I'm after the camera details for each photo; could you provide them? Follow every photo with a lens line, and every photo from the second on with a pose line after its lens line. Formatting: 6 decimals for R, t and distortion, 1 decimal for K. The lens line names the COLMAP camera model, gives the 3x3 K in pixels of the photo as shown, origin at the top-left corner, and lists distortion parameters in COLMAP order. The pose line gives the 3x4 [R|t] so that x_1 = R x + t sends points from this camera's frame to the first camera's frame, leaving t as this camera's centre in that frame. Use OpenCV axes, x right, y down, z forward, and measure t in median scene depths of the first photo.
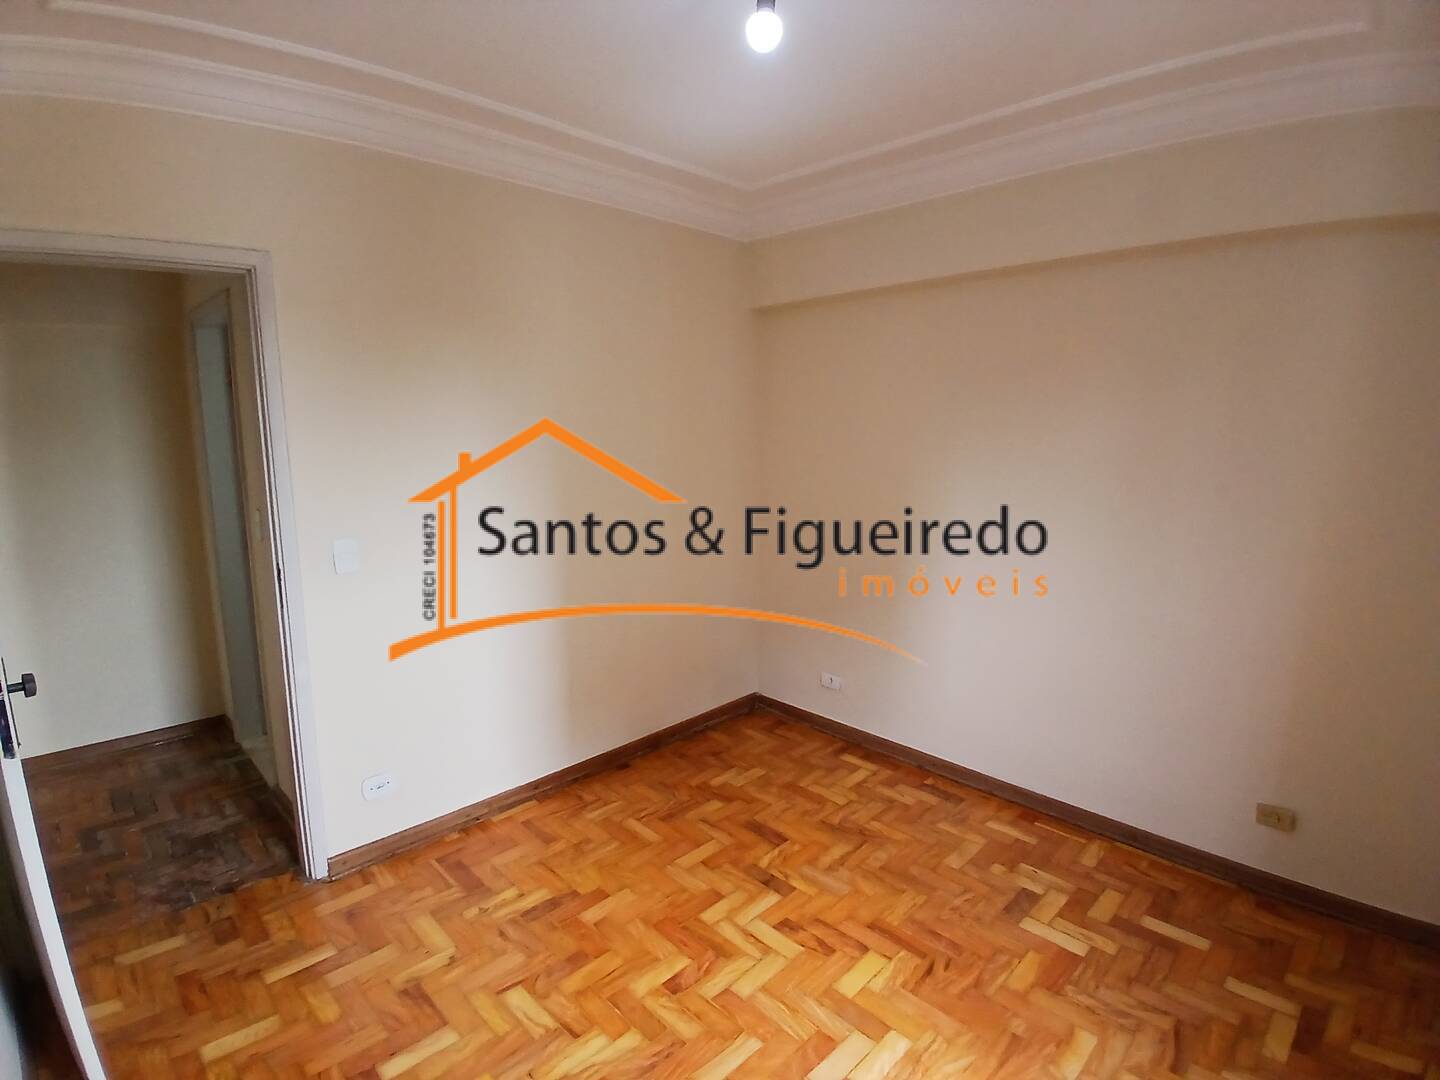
lens RADIAL K [[729.3, 0, 716.1], [0, 729.3, 539.9], [0, 0, 1]] dist [-0.001224, -0.045349]
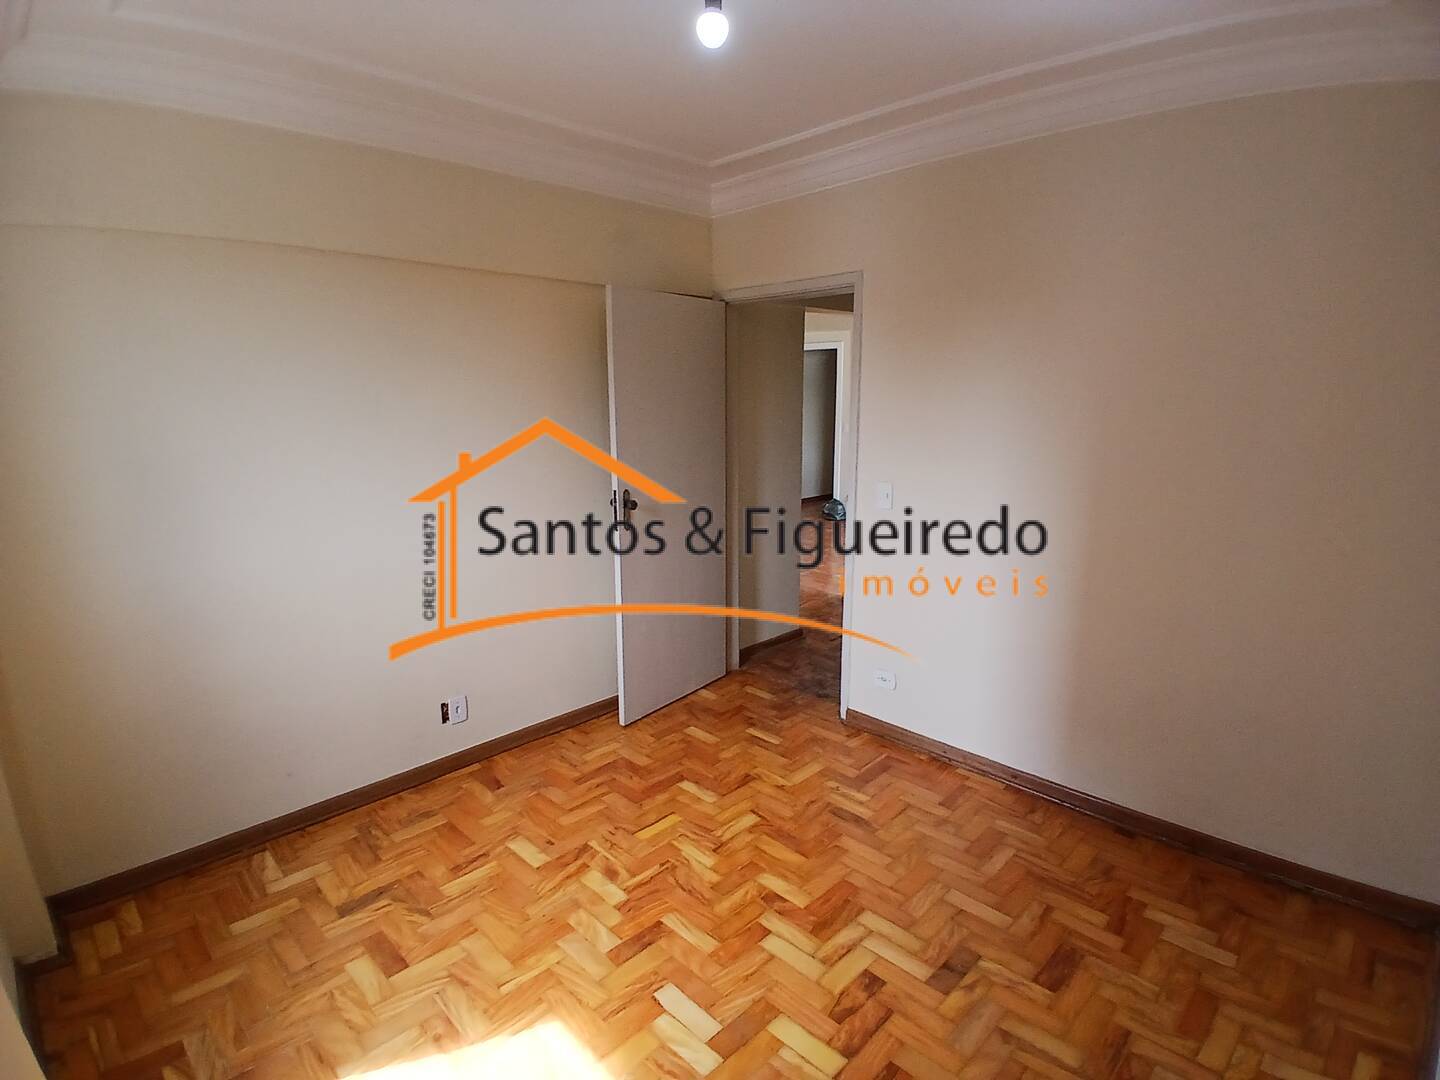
lens RADIAL K [[729.3, 0, 716.1], [0, 729.3, 539.9], [0, 0, 1]] dist [-0.001224, -0.045349]
pose [[-0.001557, 0.197434, -0.980315, 0.770955], [-0.159716, 0.967683, 0.195143, -0.103902], [0.987162, 0.156876, 0.030027, 0.656082]]
